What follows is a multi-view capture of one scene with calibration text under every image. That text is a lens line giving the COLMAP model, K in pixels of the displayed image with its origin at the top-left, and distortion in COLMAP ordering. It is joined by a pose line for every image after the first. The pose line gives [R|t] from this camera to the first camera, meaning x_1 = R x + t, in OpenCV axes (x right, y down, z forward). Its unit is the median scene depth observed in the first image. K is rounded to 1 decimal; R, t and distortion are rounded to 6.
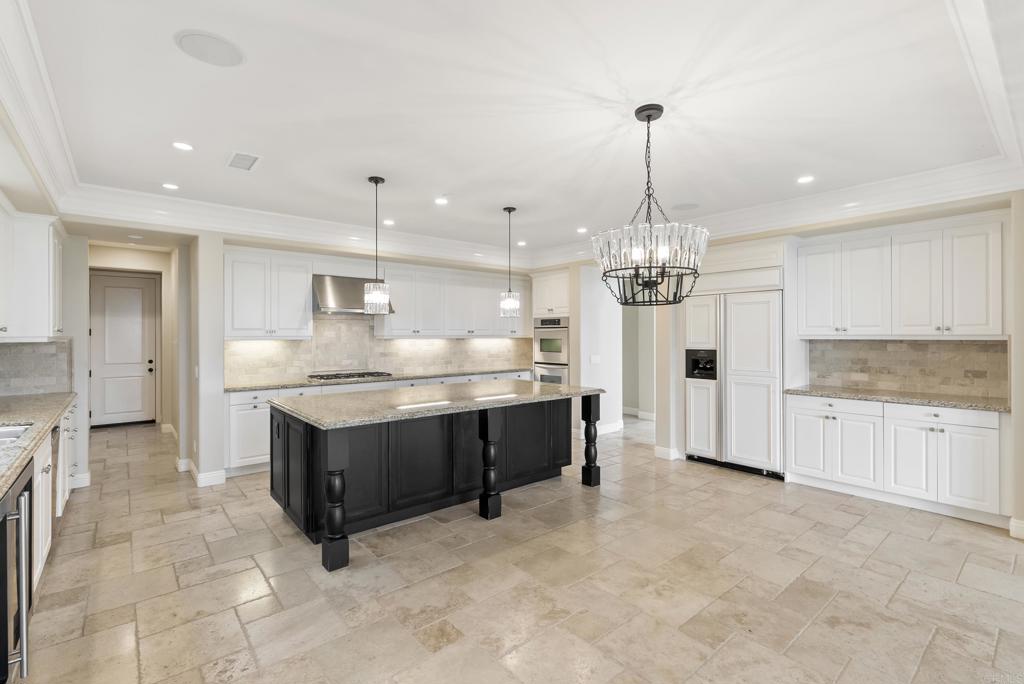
lens RADIAL K [[466.2, 0, 510.3], [0, 466.2, 334.6], [0, 0, 1]] dist [-0.007516, 0.003081]
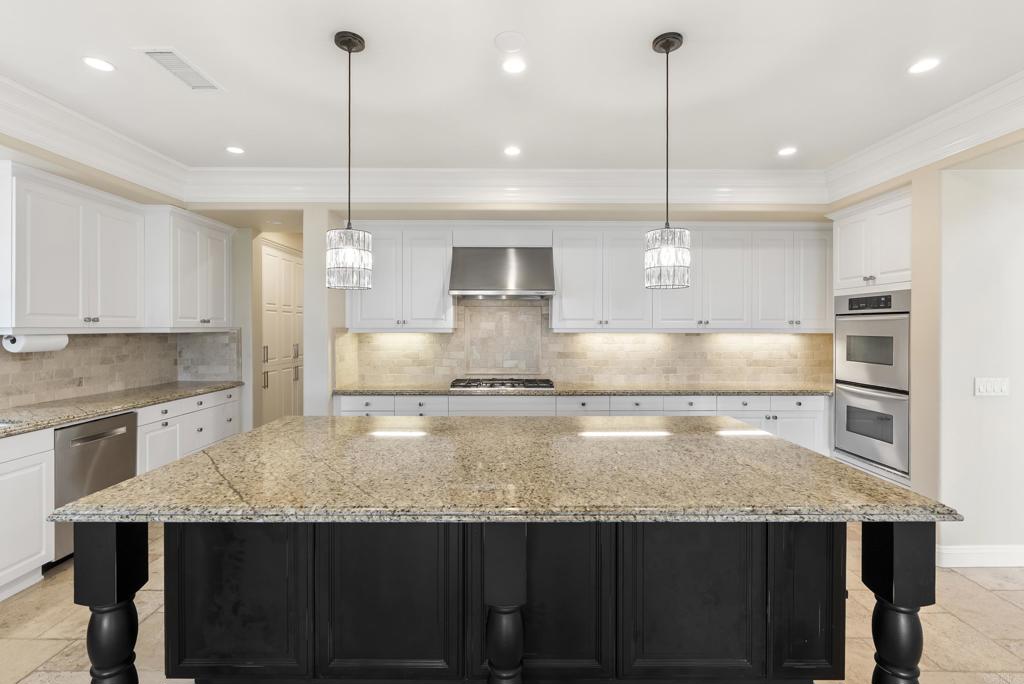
lens RADIAL K [[466.2, 0, 510.6], [0, 466.2, 331.5], [0, 0, 1]] dist [-0.007516, 0.003081]
pose [[0.768890, 0.009541, -0.639310, 0.139084], [-0.003677, 0.999938, 0.010500, 0.000238], [0.639371, -0.005723, 0.768877, 0.476265]]
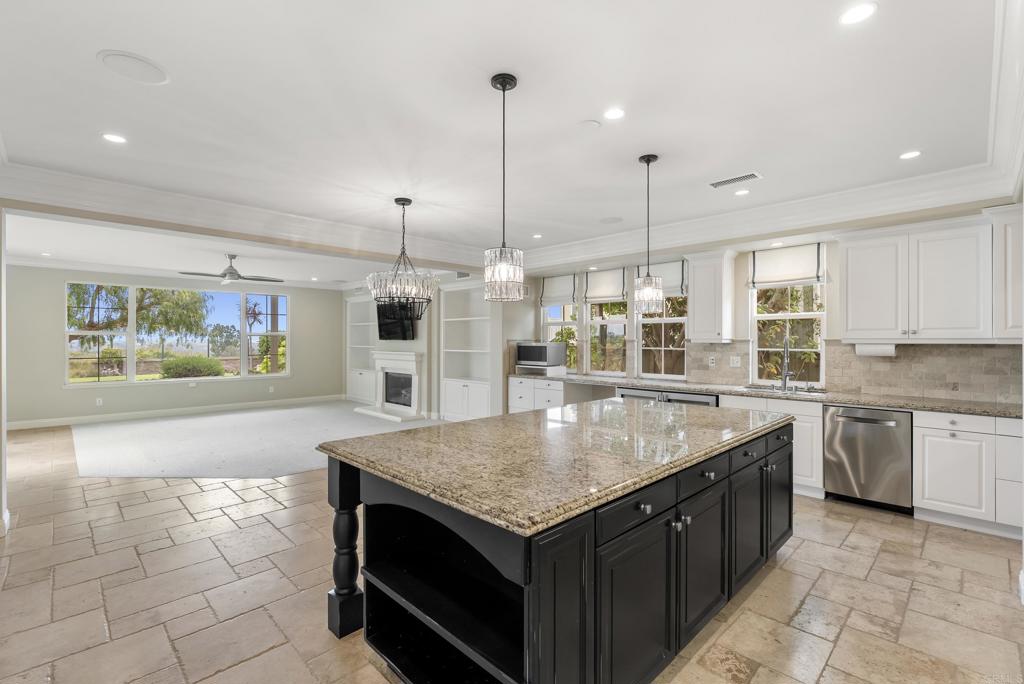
lens RADIAL K [[466.2, 0, 511.1], [0, 466.2, 342.2], [0, 0, 1]] dist [-0.007516, 0.003081]
pose [[-0.996630, 0.003901, -0.081932, 0.026924], [0.003521, 0.999982, 0.004781, 0.003184], [0.081949, 0.004476, -0.996626, 1.252112]]
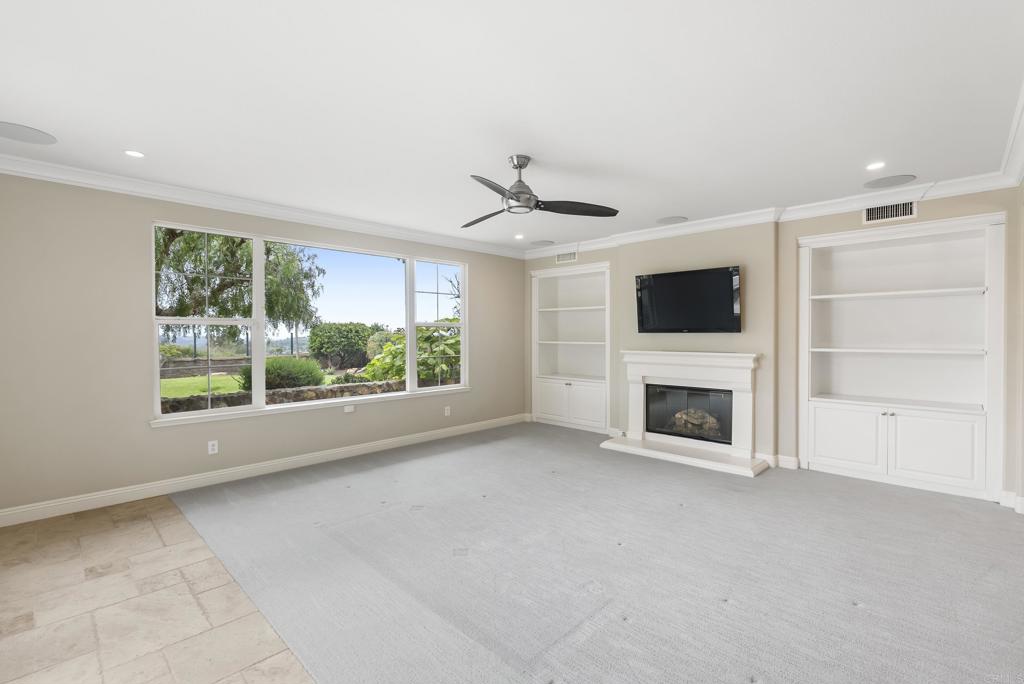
lens RADIAL K [[466.2, 0, 510.6], [0, 466.2, 339.6], [0, 0, 1]] dist [-0.007516, 0.003081]
pose [[-0.994777, 0.007098, -0.101823, 0.767297], [0.005992, 0.999920, 0.011167, 0.003762], [0.101894, 0.010499, -0.994740, 0.541011]]
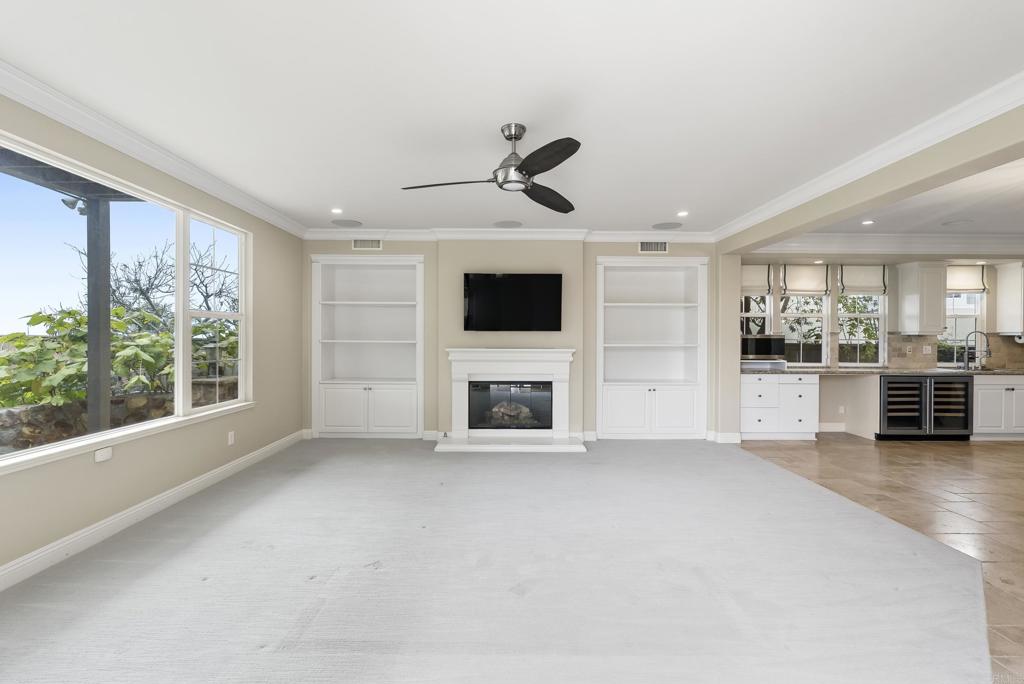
lens RADIAL K [[466.2, 0, 507.8], [0, 466.2, 338.9], [0, 0, 1]] dist [-0.007516, 0.003081]
pose [[-0.635789, 0.002992, -0.771857, 1.127163], [-0.000637, 0.999990, 0.004400, 0.016066], [0.771862, 0.003289, -0.635781, 0.263508]]
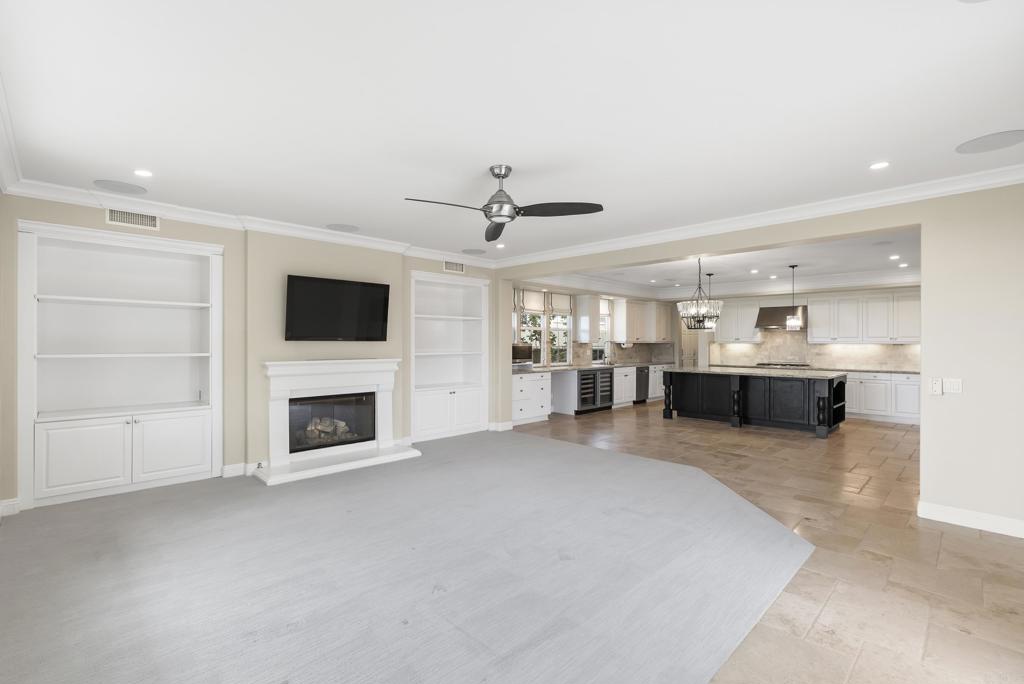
lens RADIAL K [[466.2, 0, 513.0], [0, 466.2, 341.2], [0, 0, 1]] dist [-0.007516, 0.003081]
pose [[0.086183, 0.002674, -0.996276, 1.323946], [-0.002027, 0.999995, 0.002509, -0.000449], [0.996277, 0.001803, 0.086188, -0.123369]]
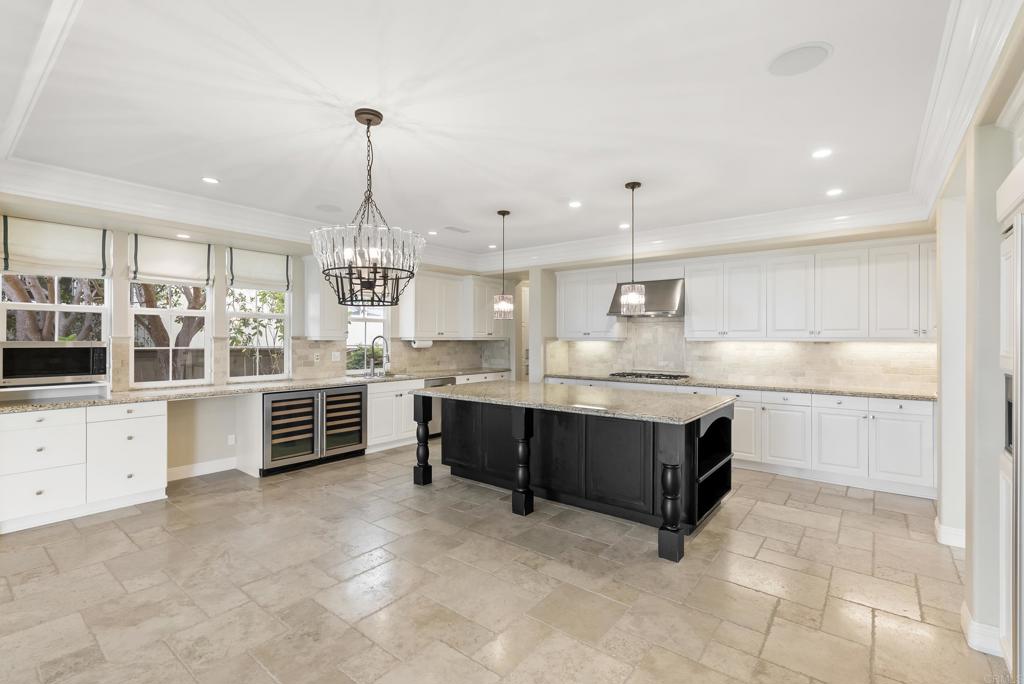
lens RADIAL K [[466.2, 0, 513.6], [0, 466.2, 338.7], [0, 0, 1]] dist [-0.007516, 0.003081]
pose [[0.208063, 0.003831, -0.978108, 0.645774], [-0.002250, 0.999992, 0.003438, 0.002633], [0.978113, 0.001486, 0.208070, 0.519011]]
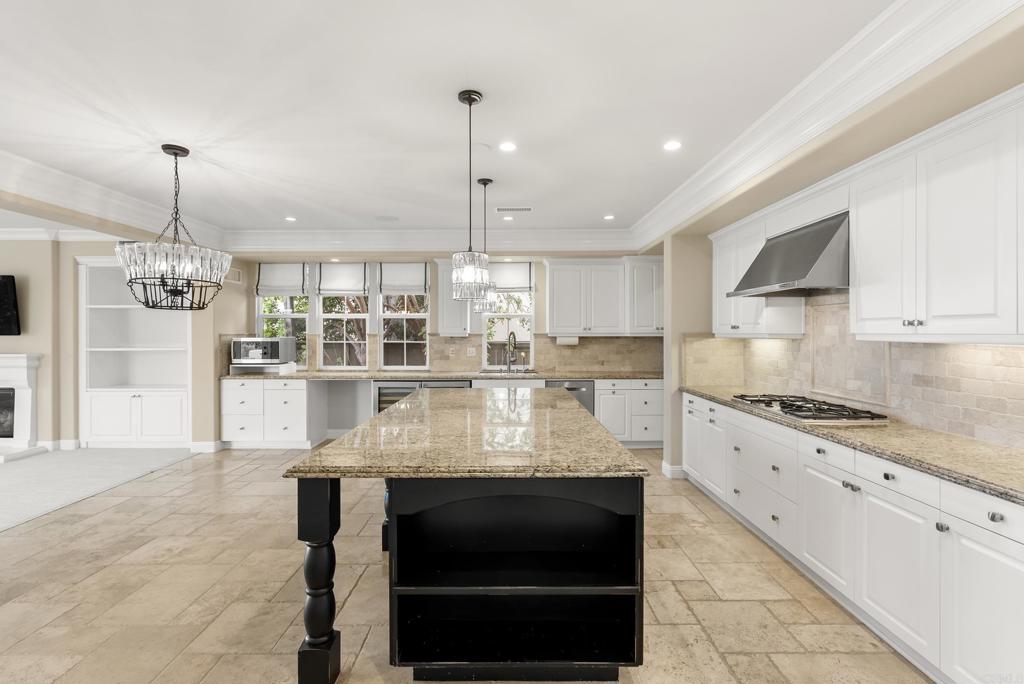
lens RADIAL K [[466.2, 0, 510.0], [0, 466.2, 334.5], [0, 0, 1]] dist [-0.007516, 0.003081]
pose [[-0.639888, 0.007056, -0.768436, 0.318265], [0.003826, 0.999975, 0.005997, -0.000757], [0.768458, 0.000897, -0.639899, 1.153495]]
